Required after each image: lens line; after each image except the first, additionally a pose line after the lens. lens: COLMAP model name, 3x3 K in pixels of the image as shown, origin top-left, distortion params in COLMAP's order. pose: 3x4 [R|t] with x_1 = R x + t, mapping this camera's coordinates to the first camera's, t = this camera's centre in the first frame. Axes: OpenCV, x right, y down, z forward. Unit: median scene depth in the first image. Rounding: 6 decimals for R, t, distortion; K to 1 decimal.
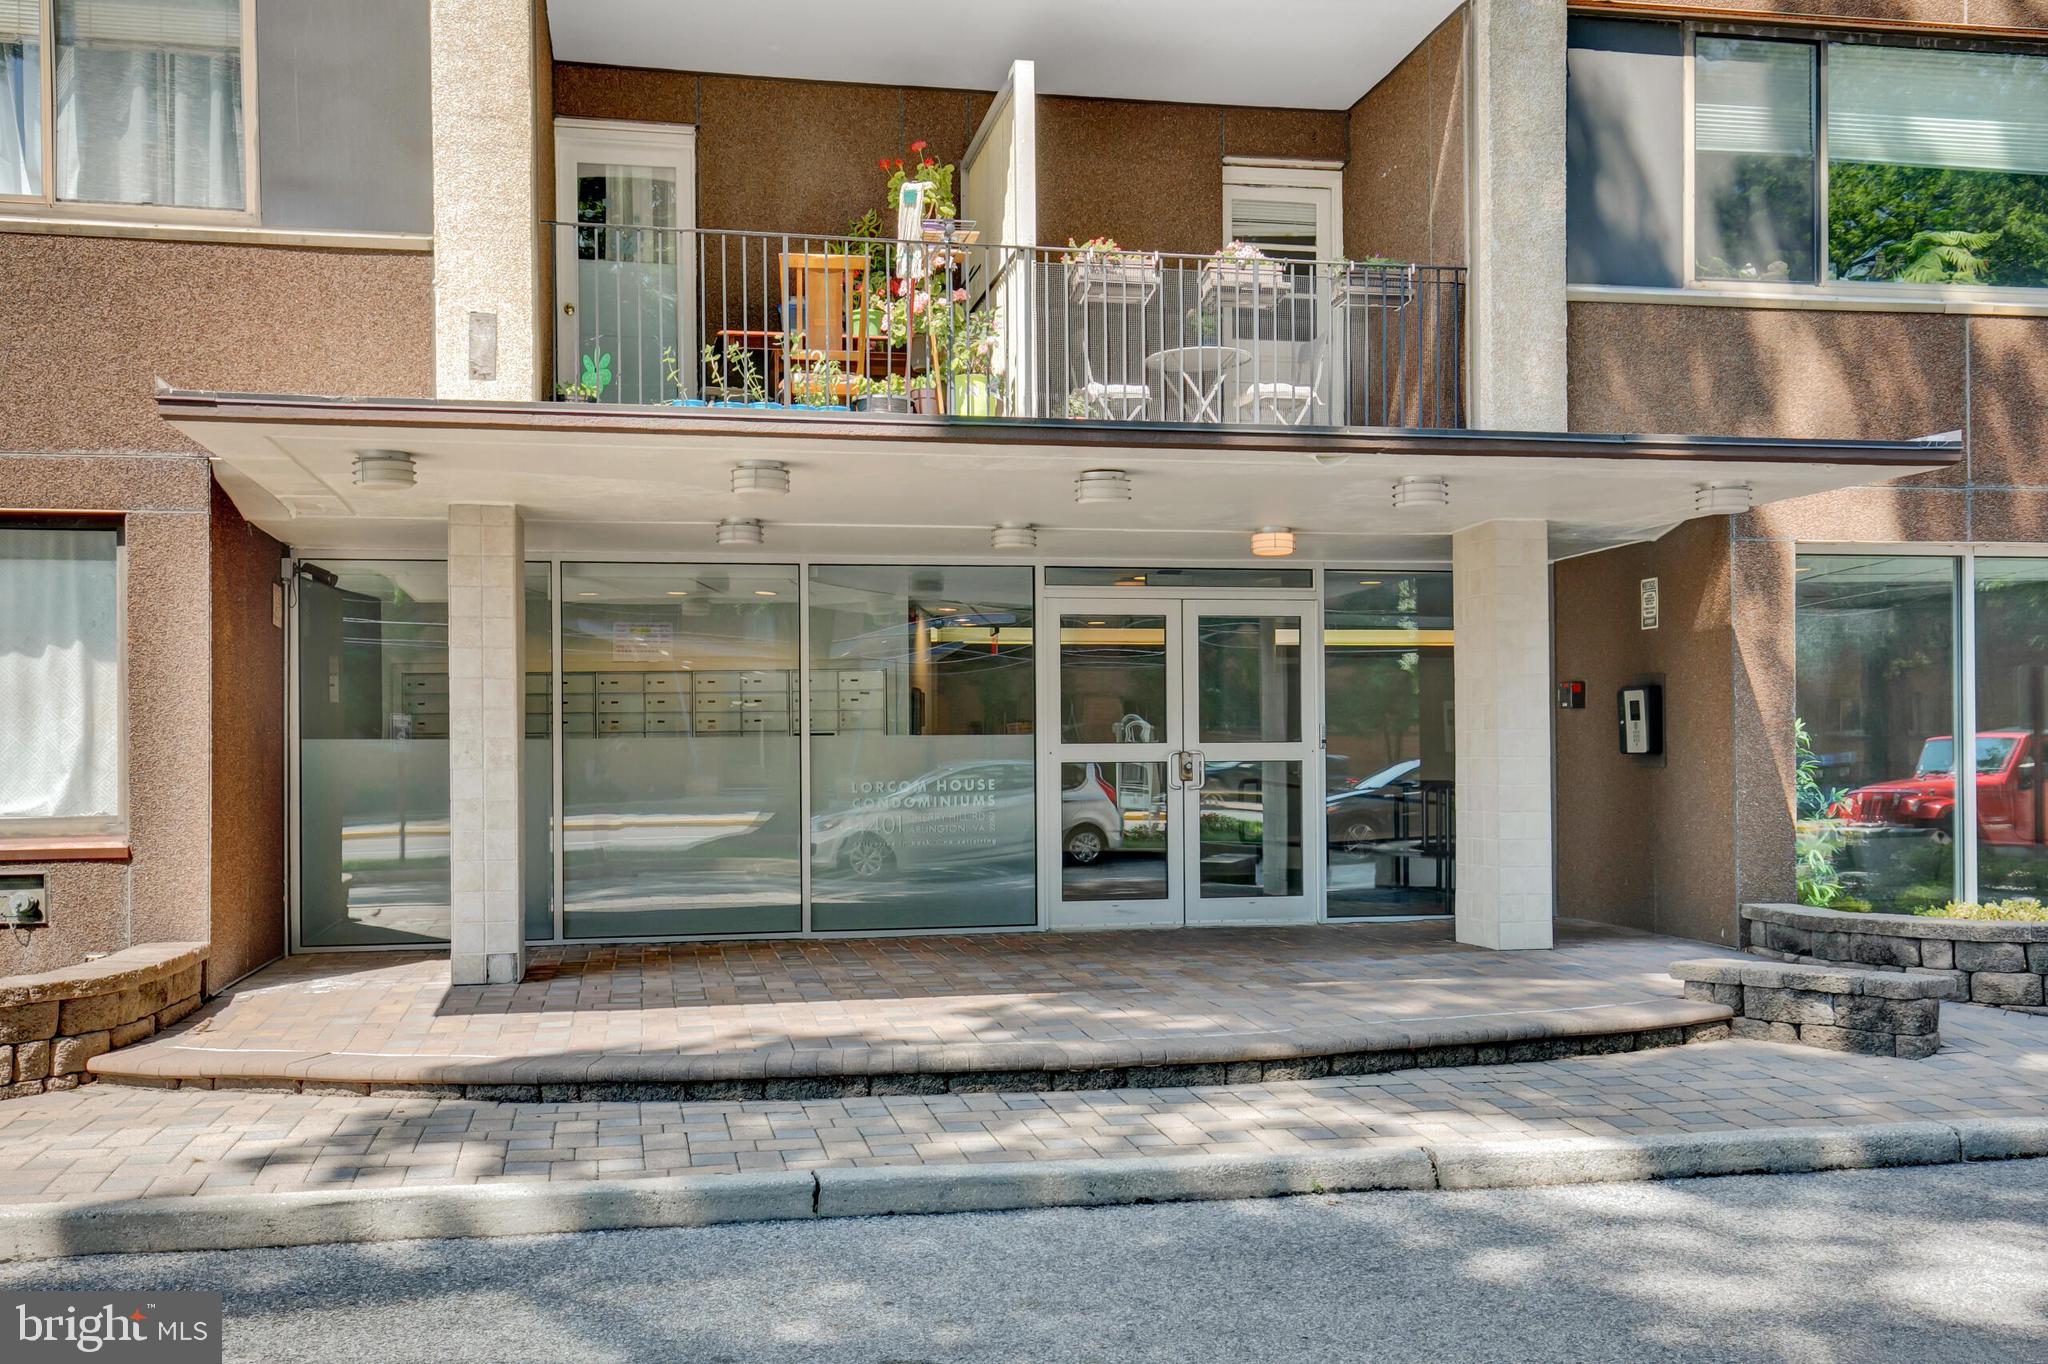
lens RADIAL K [[1923.5, 0, 993.1], [0, 1923.5, 716.8], [0, 0, 1]] dist [0.040418, 0.000000]
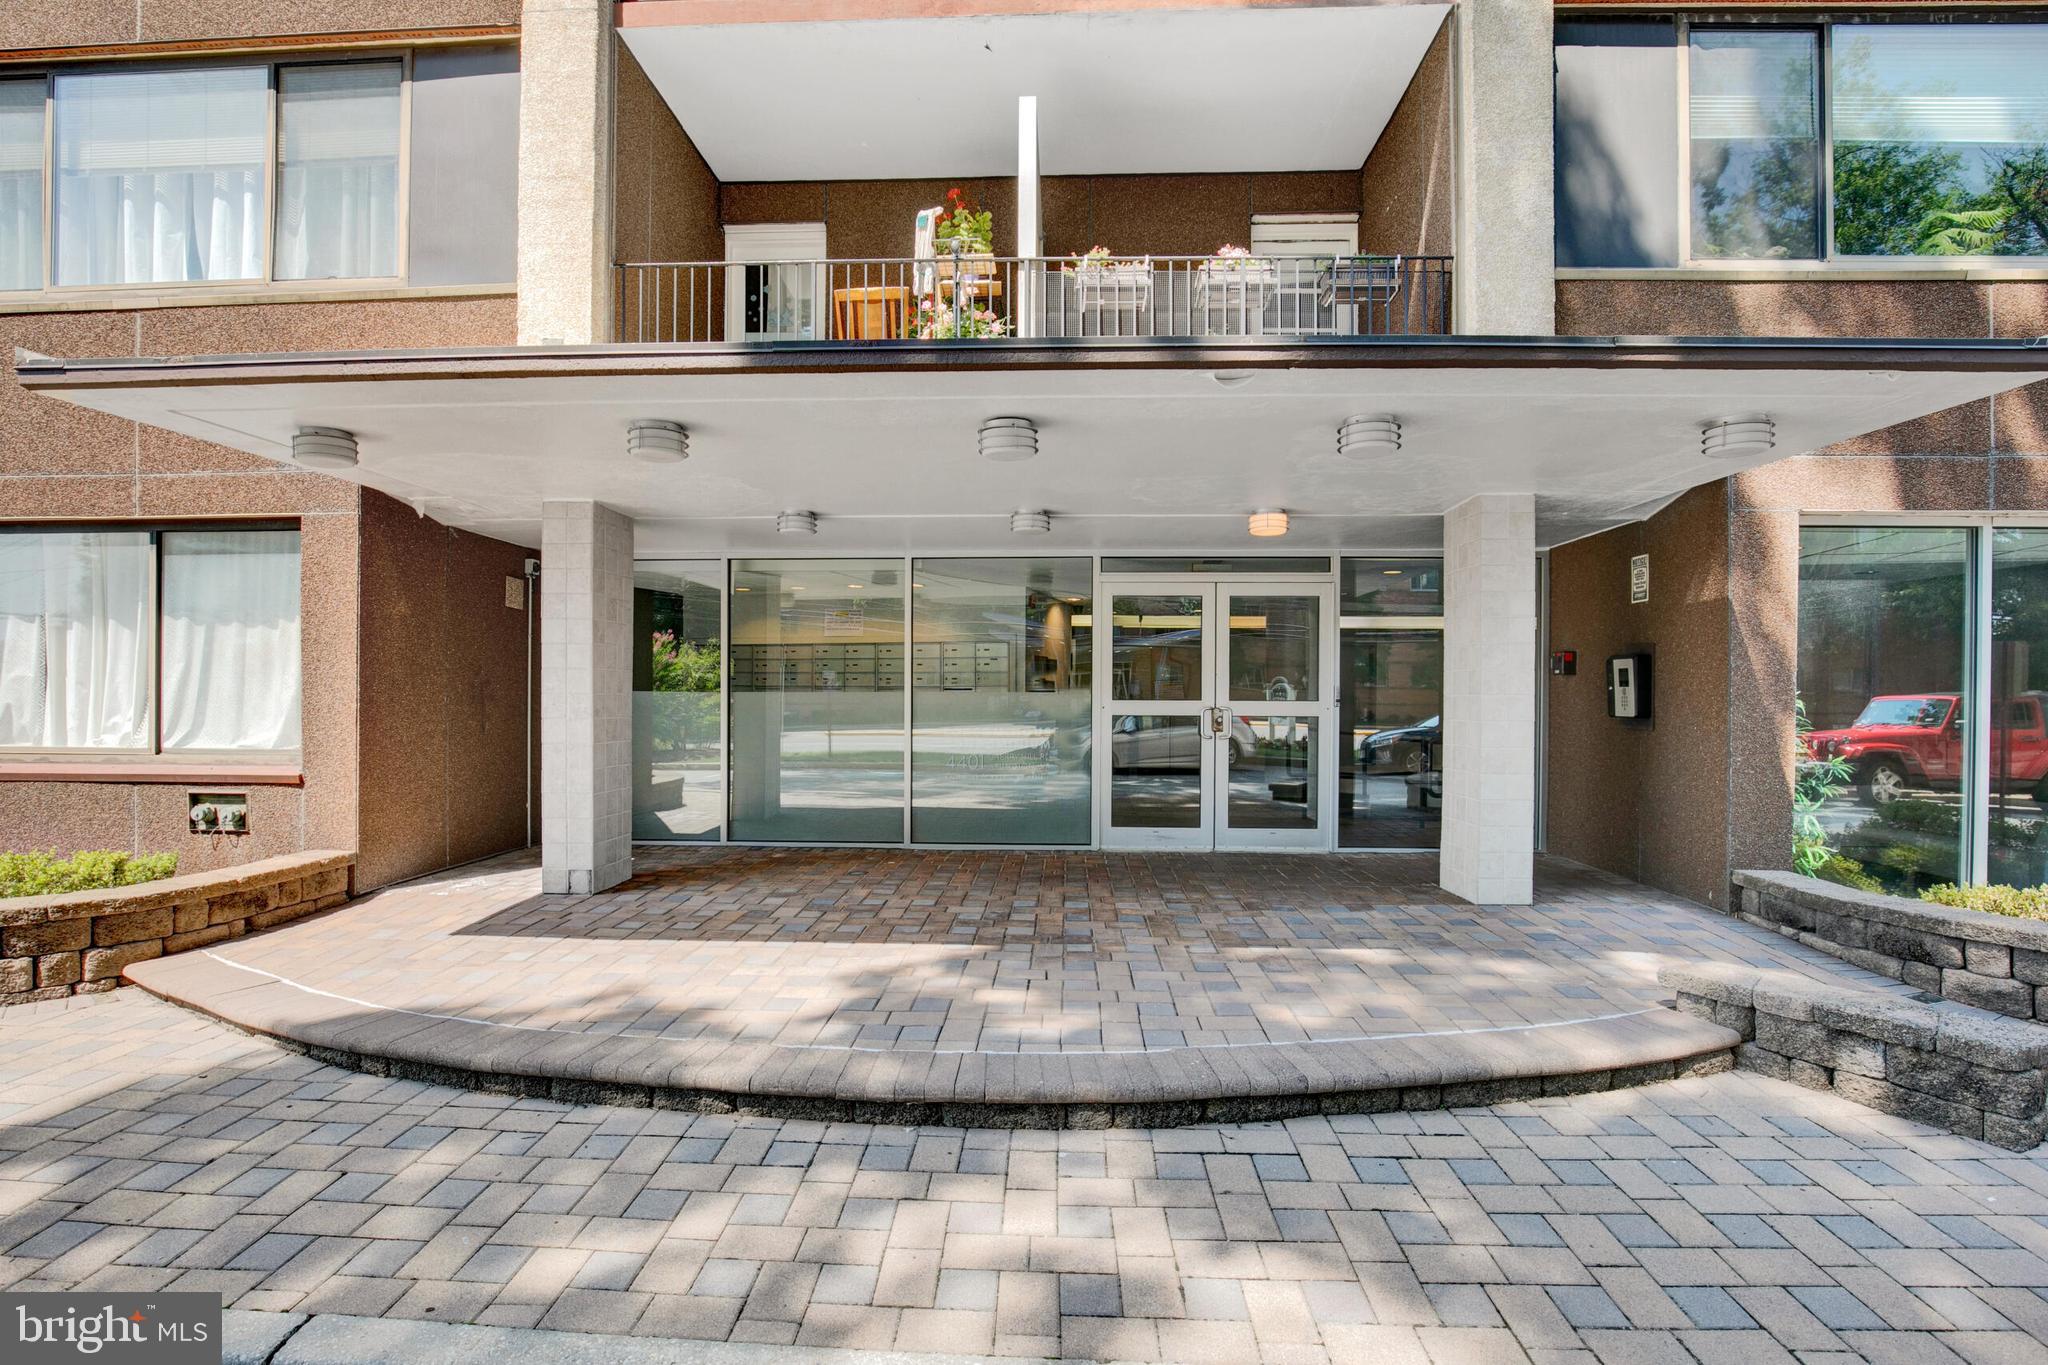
lens RADIAL K [[965.2, 0, 1018.4], [0, 965.2, 693.5], [0, 0, 1]] dist [-0.029984, 0.003599]
pose [[0.970535, 0.012600, -0.240630, 0.142013], [-0.007767, 0.999749, 0.021021, -0.003179], [0.240835, -0.018532, 0.970389, 0.429837]]
